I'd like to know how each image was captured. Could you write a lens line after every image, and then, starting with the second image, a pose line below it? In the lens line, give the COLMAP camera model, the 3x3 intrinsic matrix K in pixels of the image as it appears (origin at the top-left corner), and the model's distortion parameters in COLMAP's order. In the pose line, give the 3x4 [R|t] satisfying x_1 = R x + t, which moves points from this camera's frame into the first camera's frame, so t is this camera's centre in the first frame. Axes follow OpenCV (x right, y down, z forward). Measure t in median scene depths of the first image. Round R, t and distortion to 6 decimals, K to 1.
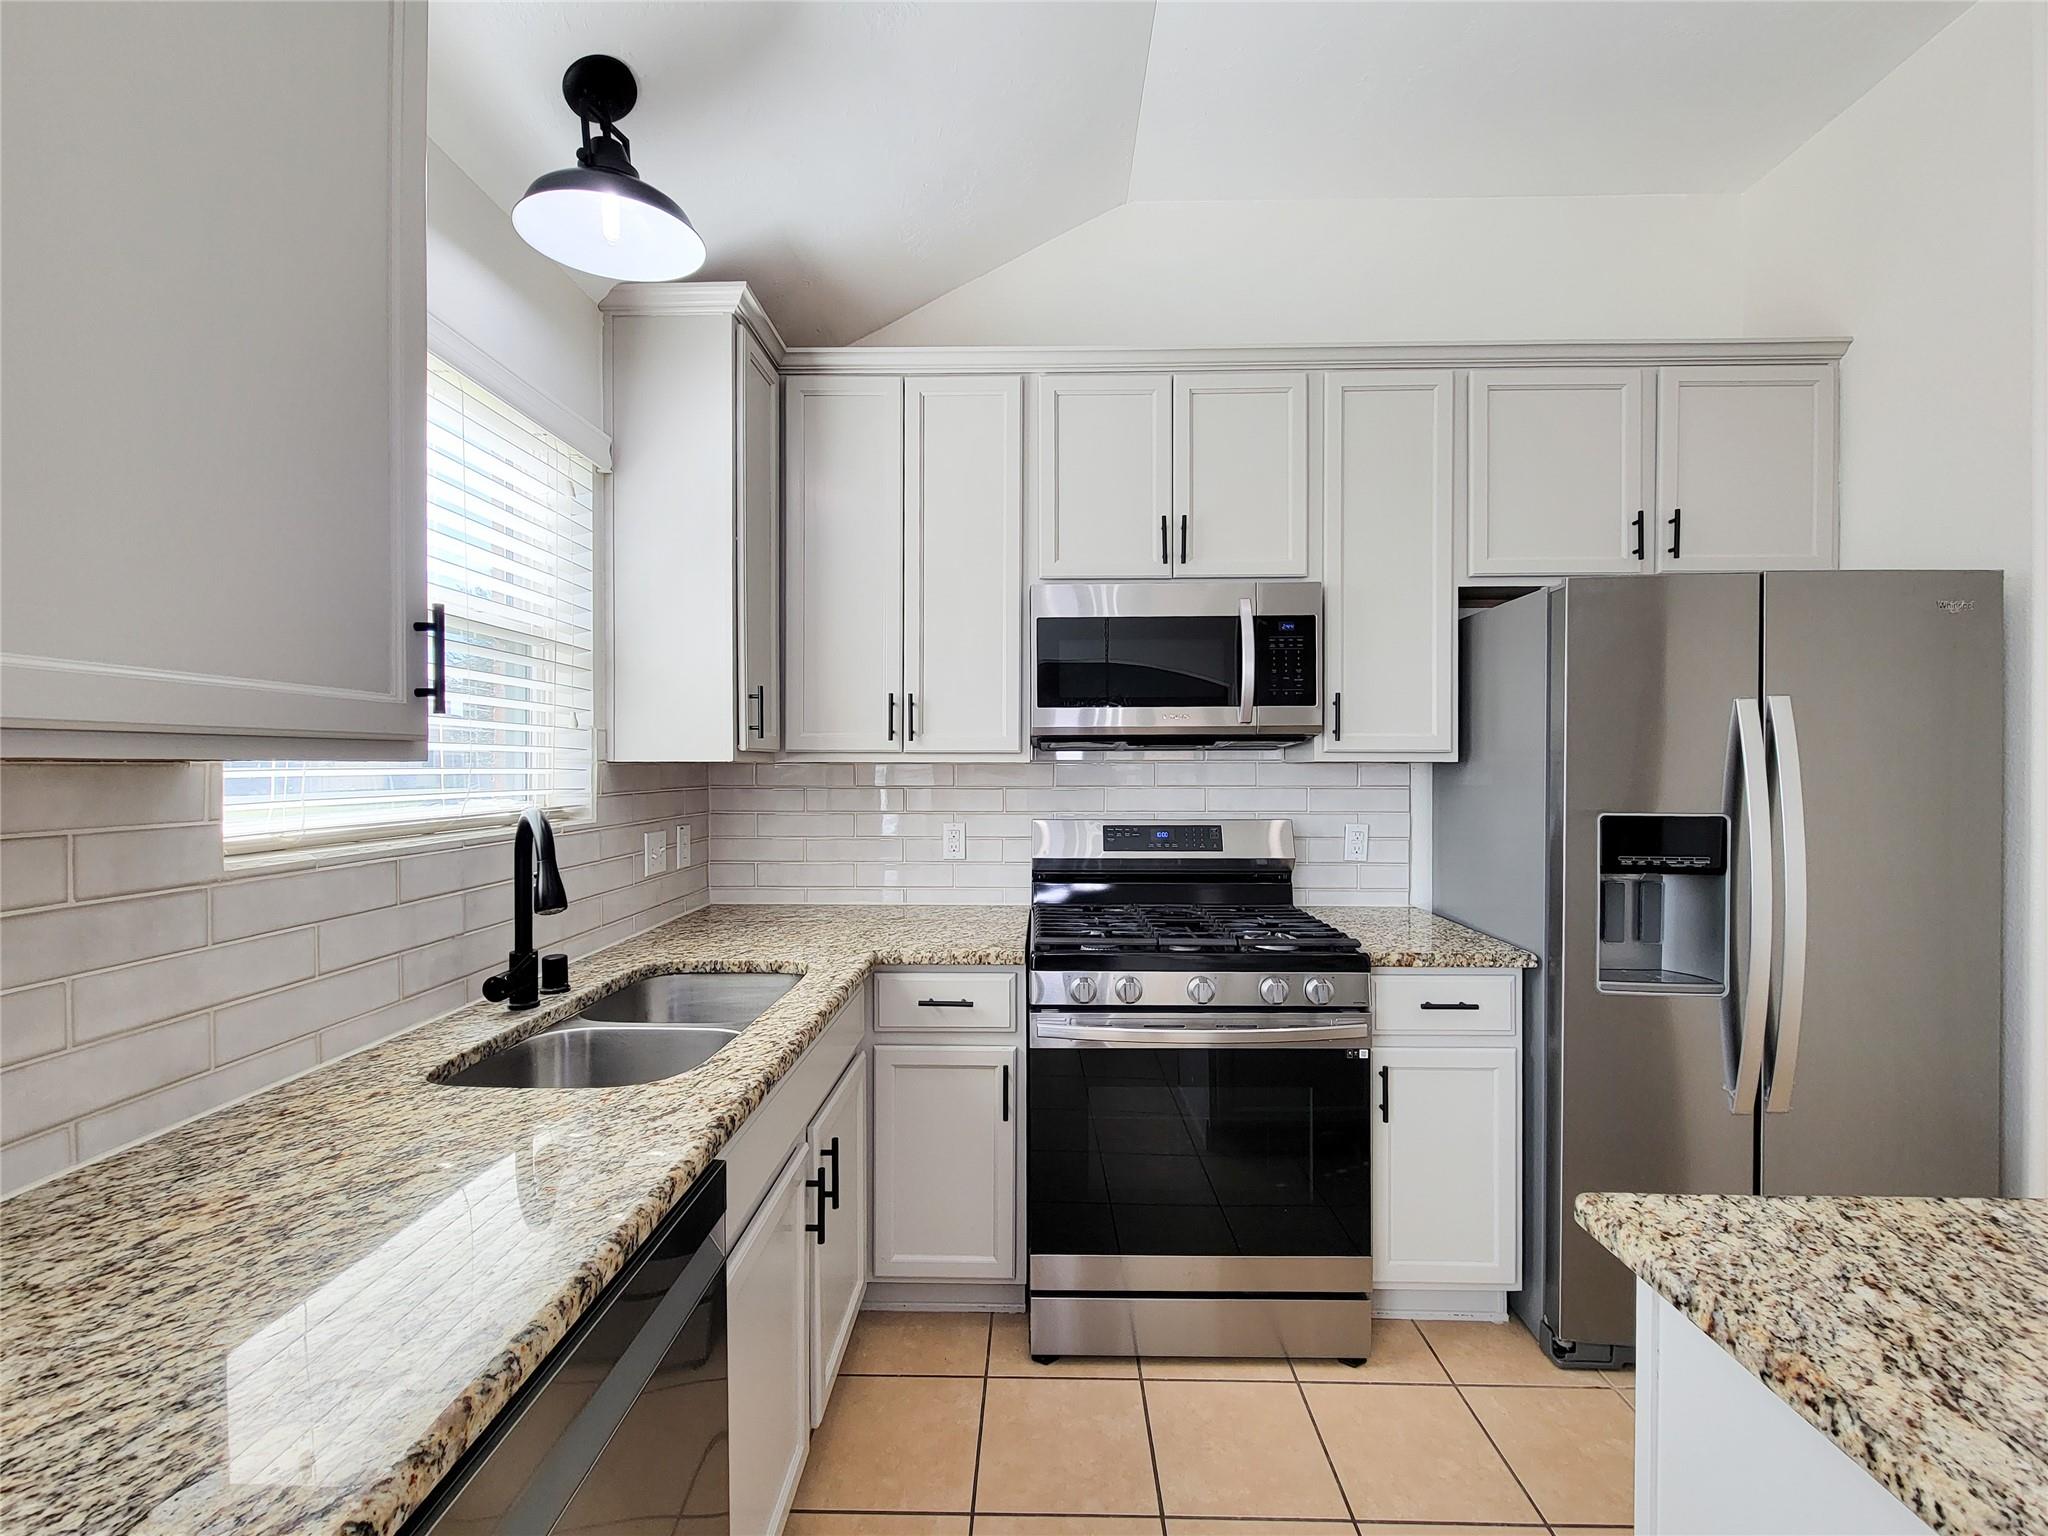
lens RADIAL K [[843.4, 0, 1021.1], [0, 843.4, 768.7], [0, 0, 1]] dist [0.007517, -0.005016]
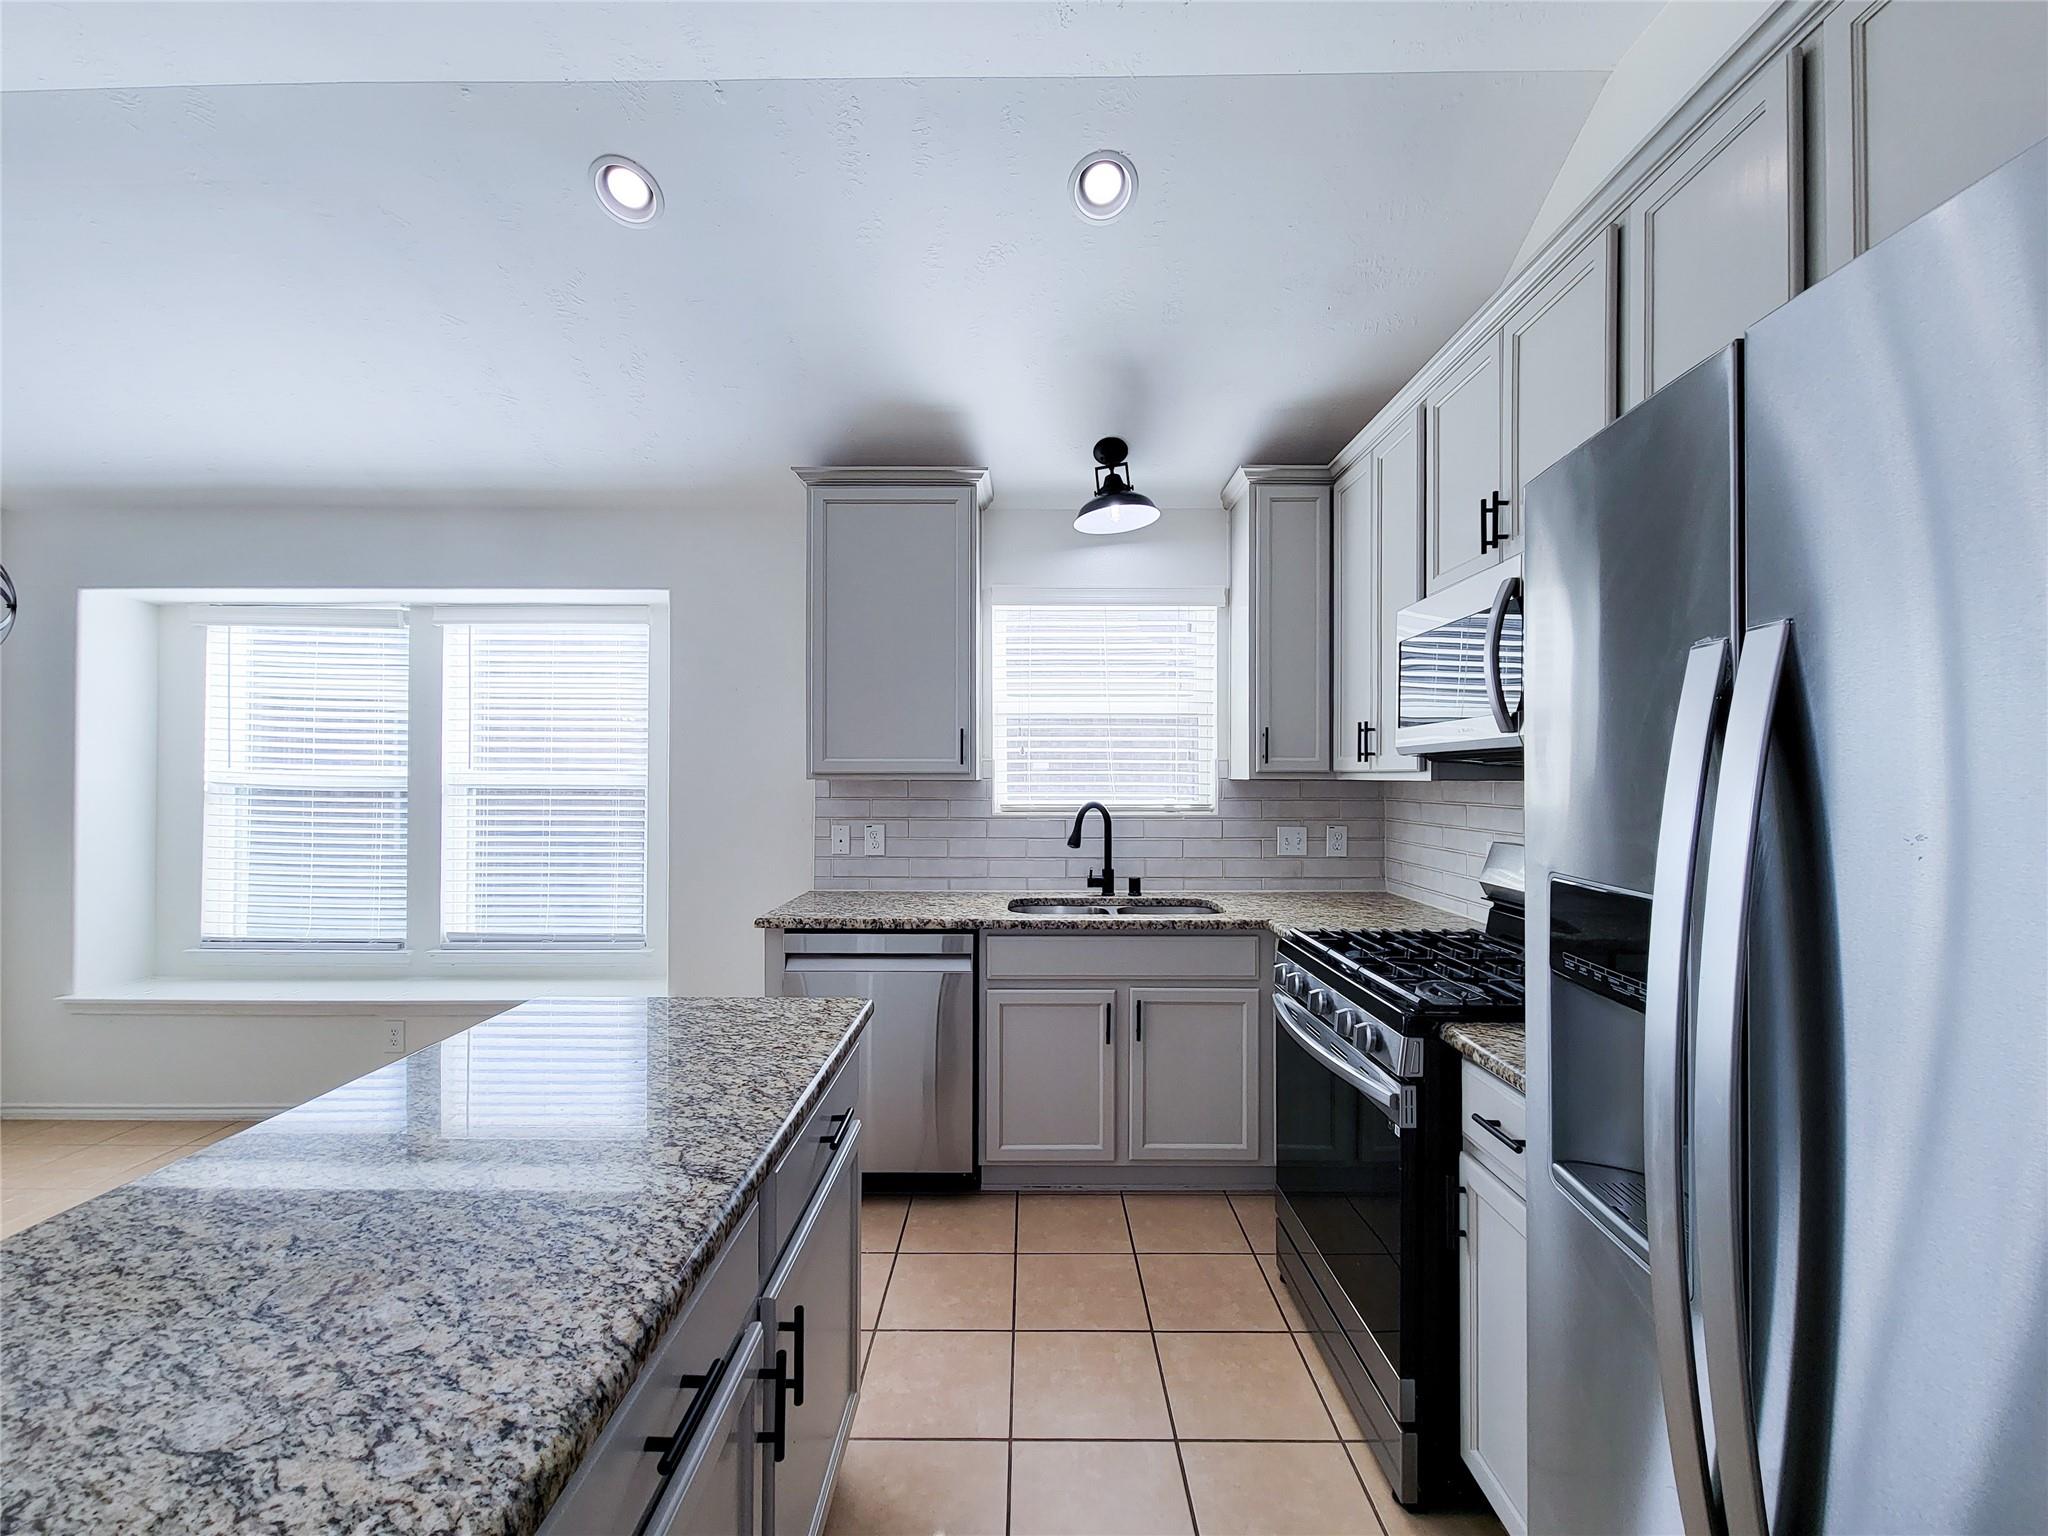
lens RADIAL K [[843.4, 0, 1026.2], [0, 843.4, 772.7], [0, 0, 1]] dist [0.007517, -0.005016]
pose [[0.014558, -0.004792, -0.999883, 1.167764], [-0.006475, 0.999967, -0.004887, -0.010176], [0.999873, 0.006545, 0.014526, 0.584581]]
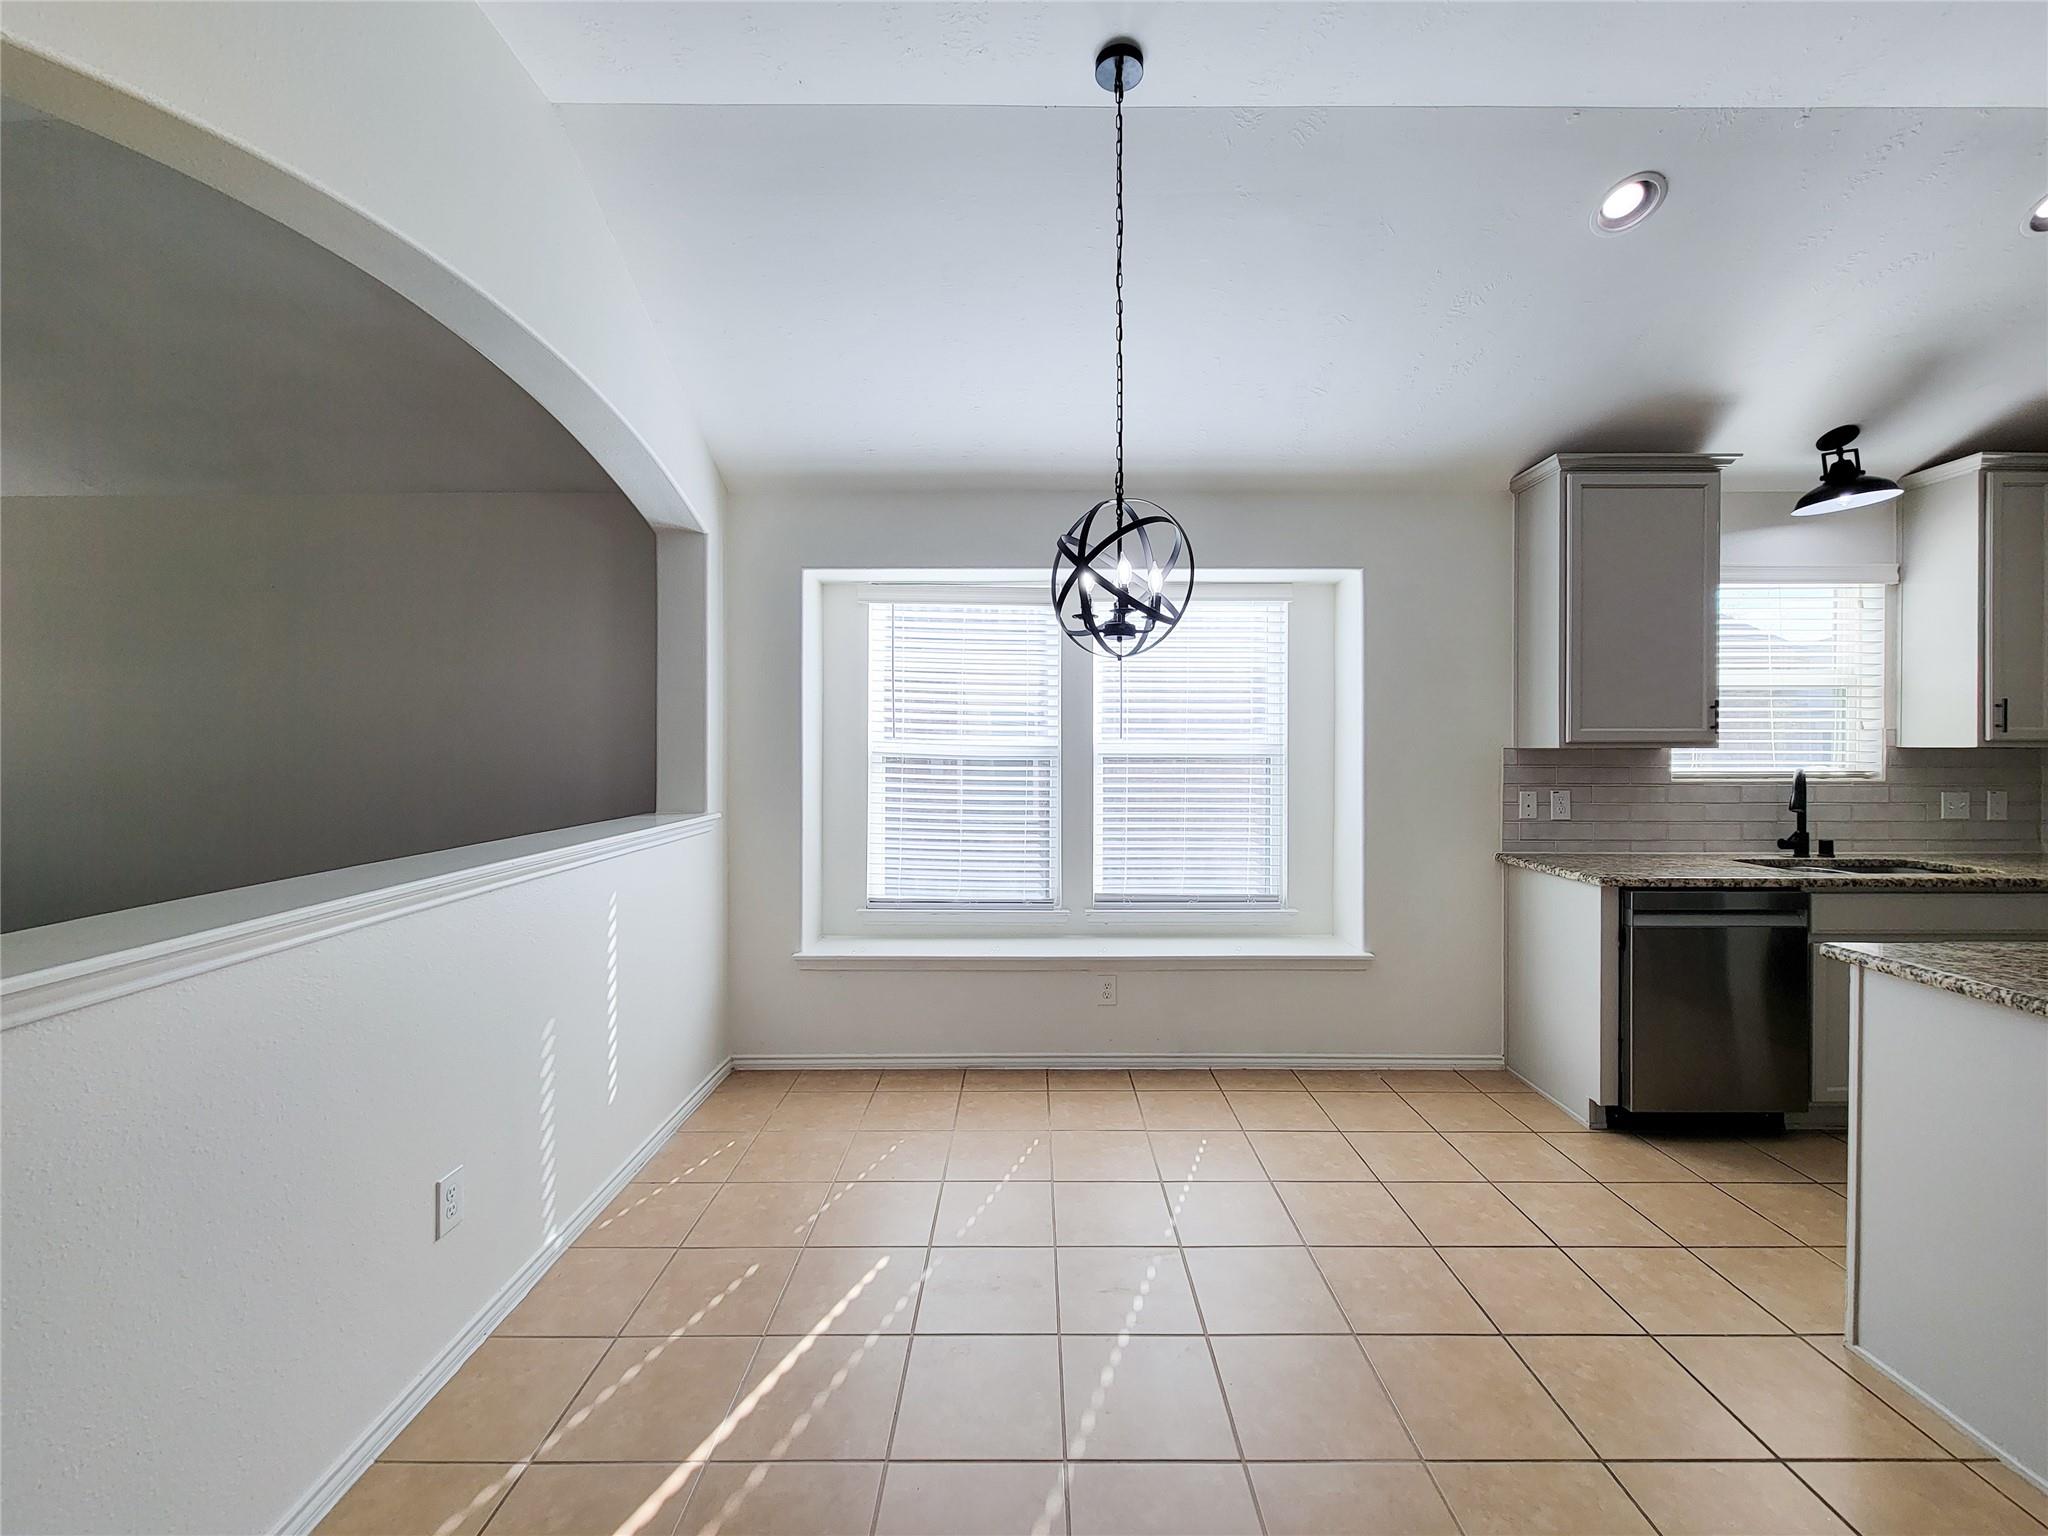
lens RADIAL K [[843.4, 0, 1023.0], [0, 843.4, 752.7], [0, 0, 1]] dist [0.007517, -0.005016]
pose [[0.019061, 0.011190, -0.999756, 1.246006], [-0.004638, 0.999928, 0.011103, -0.007742], [0.999808, 0.004425, 0.019112, -0.859109]]
